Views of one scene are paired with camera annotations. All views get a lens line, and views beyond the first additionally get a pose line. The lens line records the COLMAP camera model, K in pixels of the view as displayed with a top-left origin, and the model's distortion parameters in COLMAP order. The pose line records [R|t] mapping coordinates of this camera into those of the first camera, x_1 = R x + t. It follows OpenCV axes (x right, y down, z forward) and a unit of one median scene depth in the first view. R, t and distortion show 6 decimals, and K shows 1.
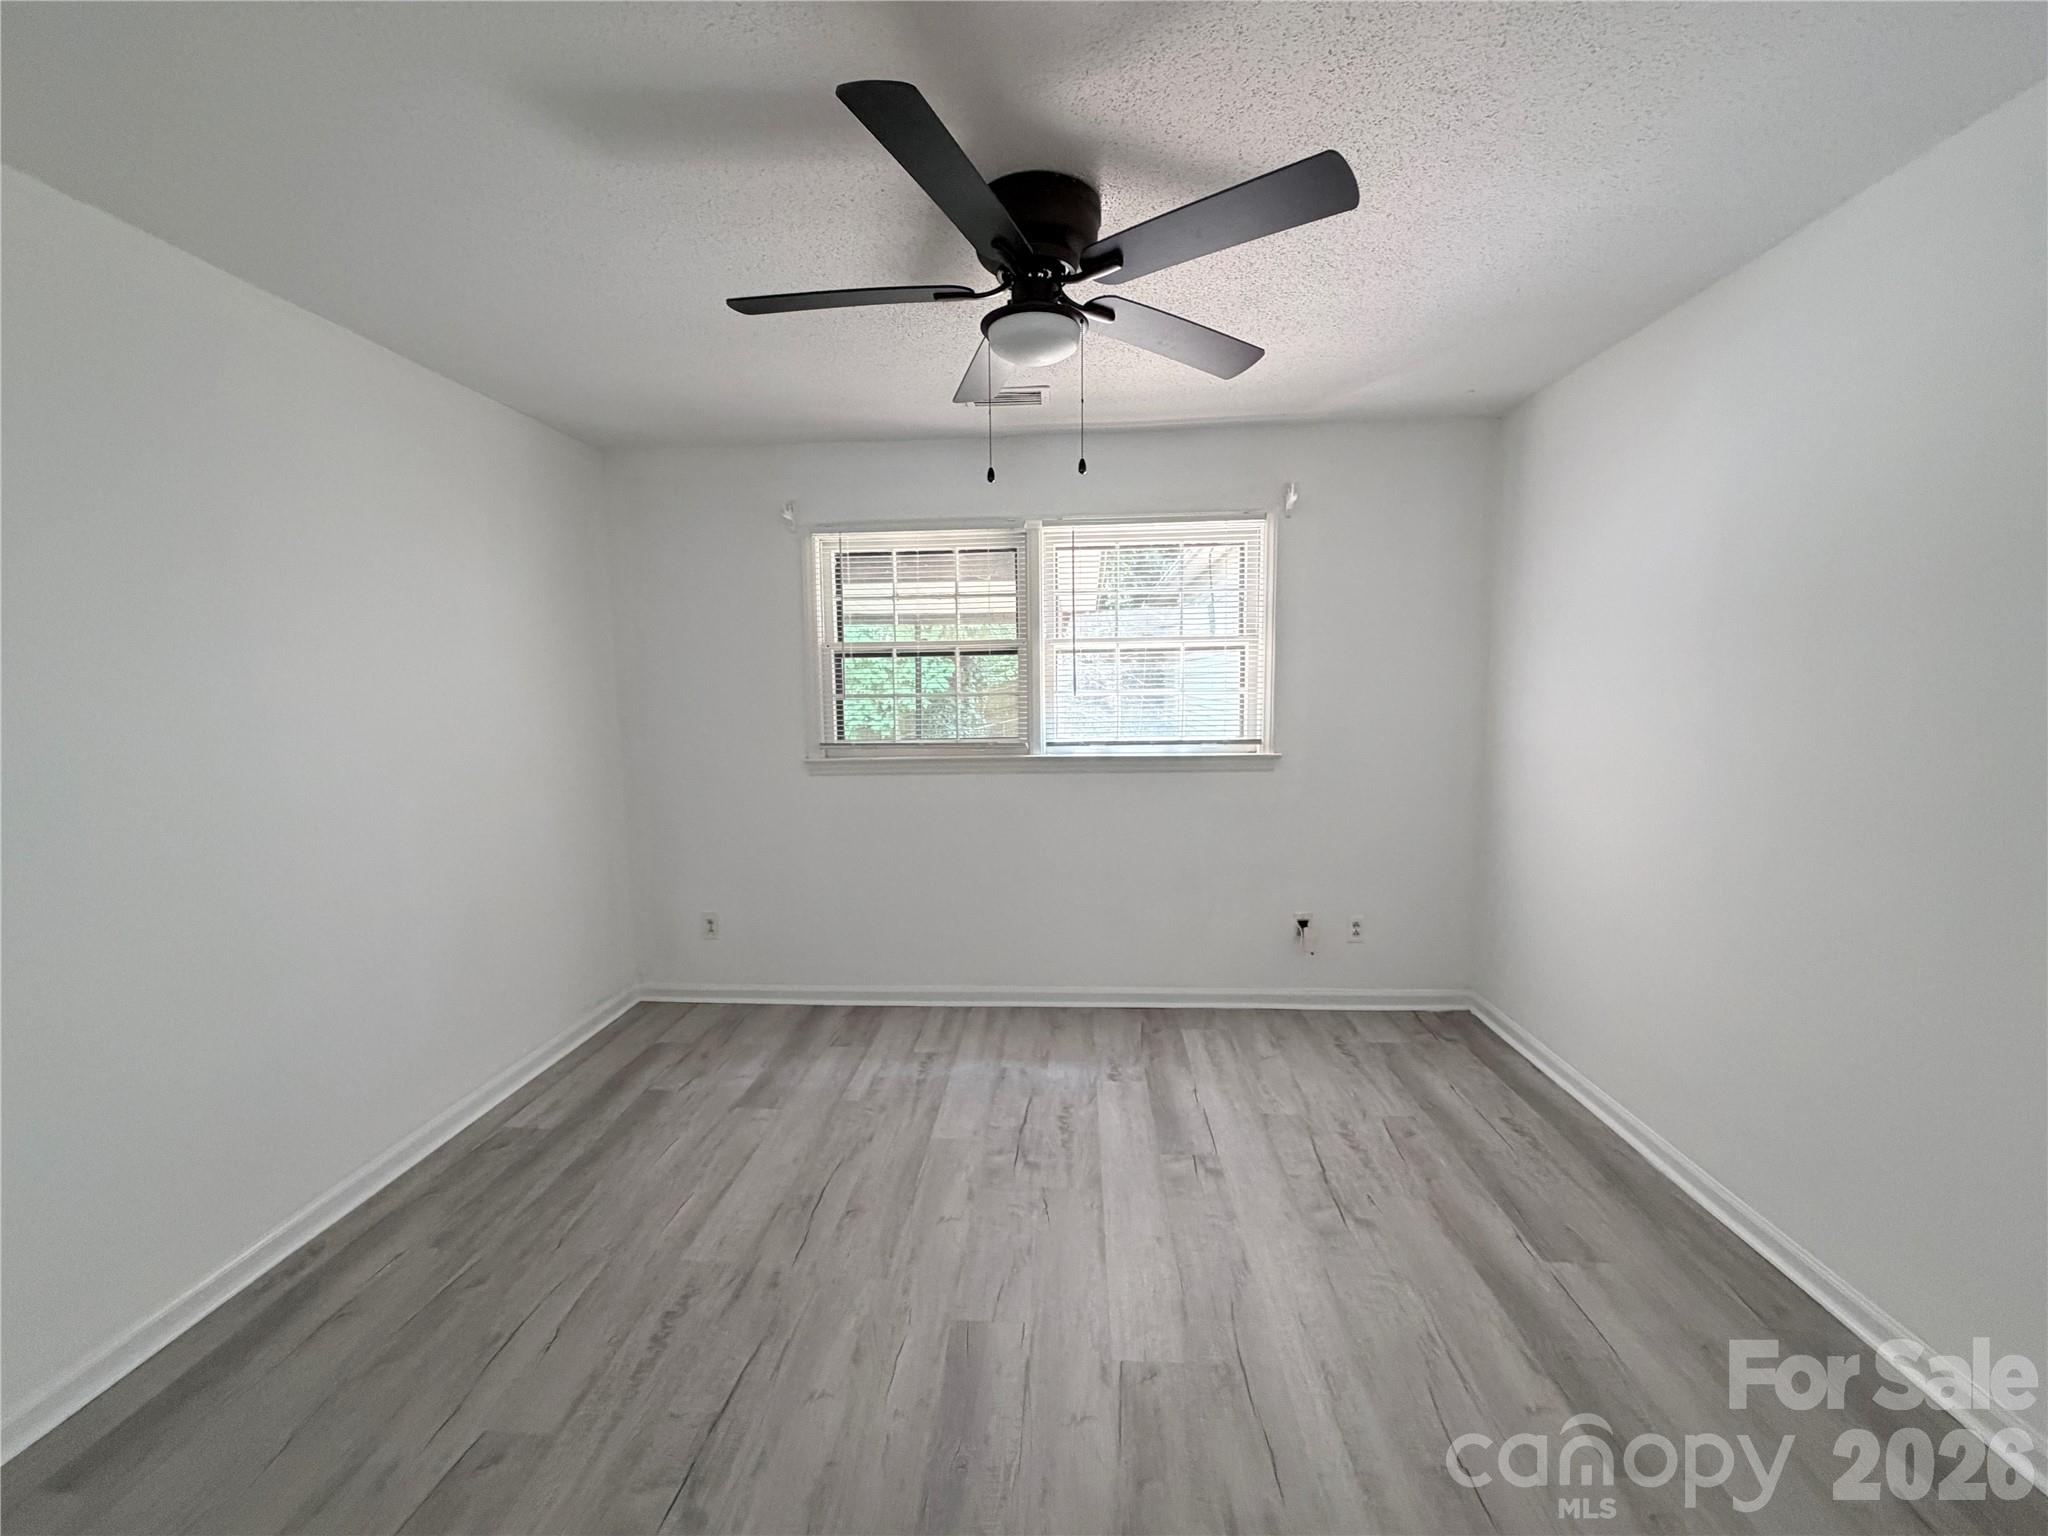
lens RADIAL K [[819.4, 0, 1025.6], [0, 819.4, 764.7], [0, 0, 1]] dist [-0.000388, -0.000072]
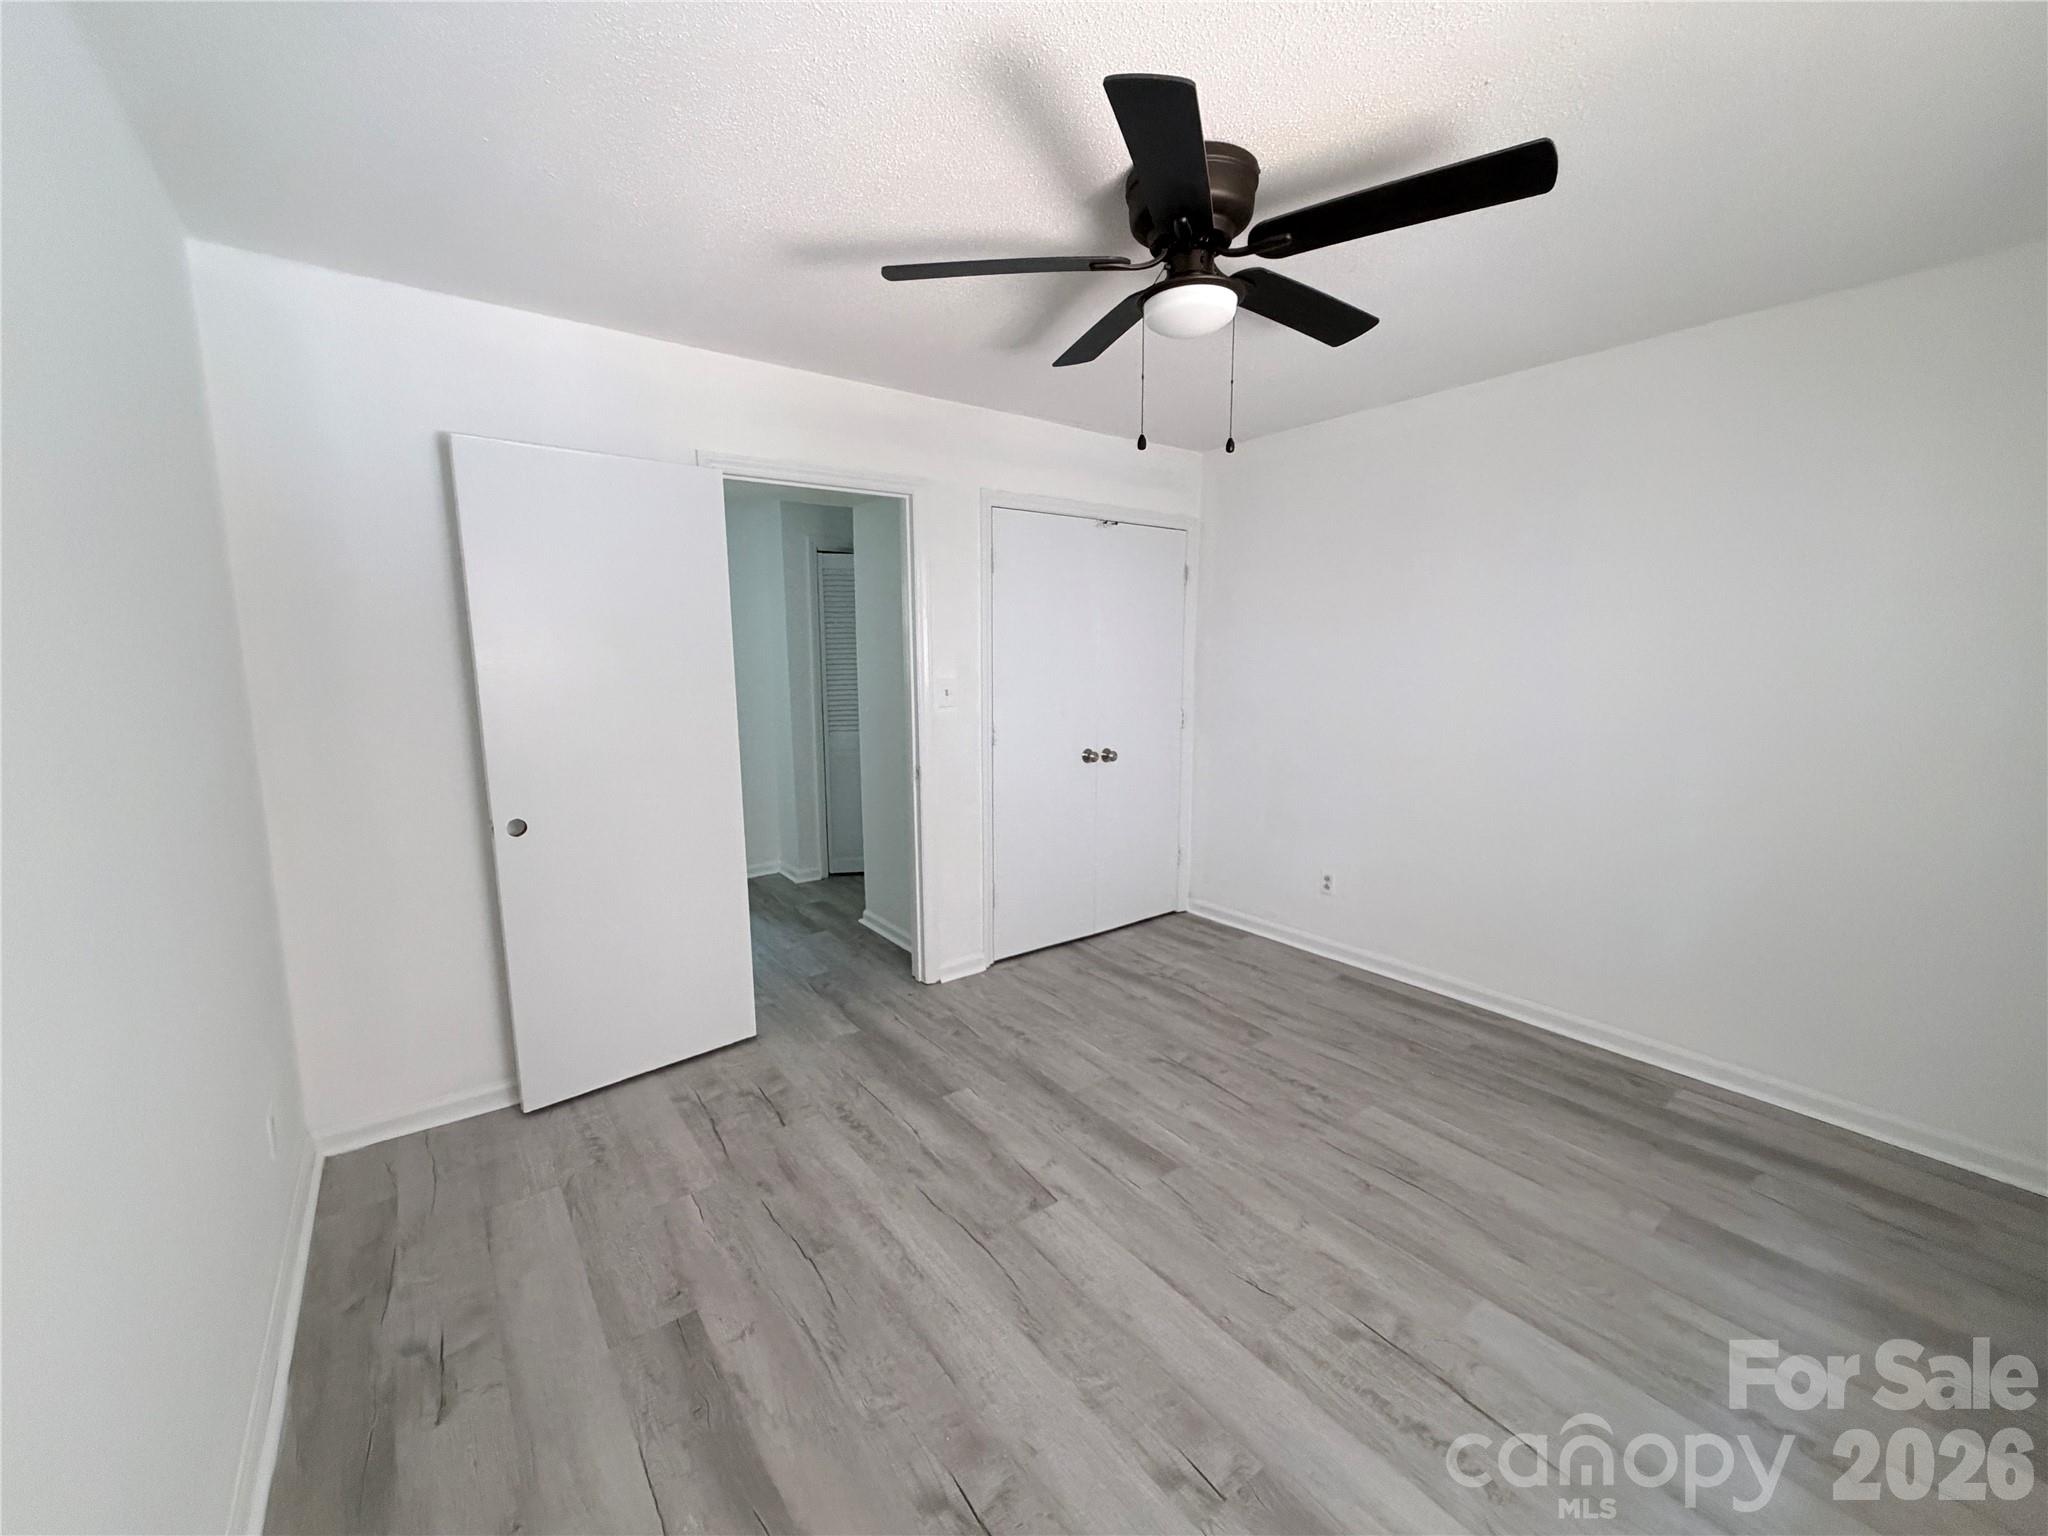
lens RADIAL K [[819.4, 0, 1027.2], [0, 819.4, 768.1], [0, 0, 1]] dist [-0.000388, -0.000072]
pose [[-0.756558, 0.112715, -0.644139, 0.703295], [-0.049122, 0.972454, 0.227861, -0.161113], [0.652079, 0.204032, -0.730181, 1.387940]]
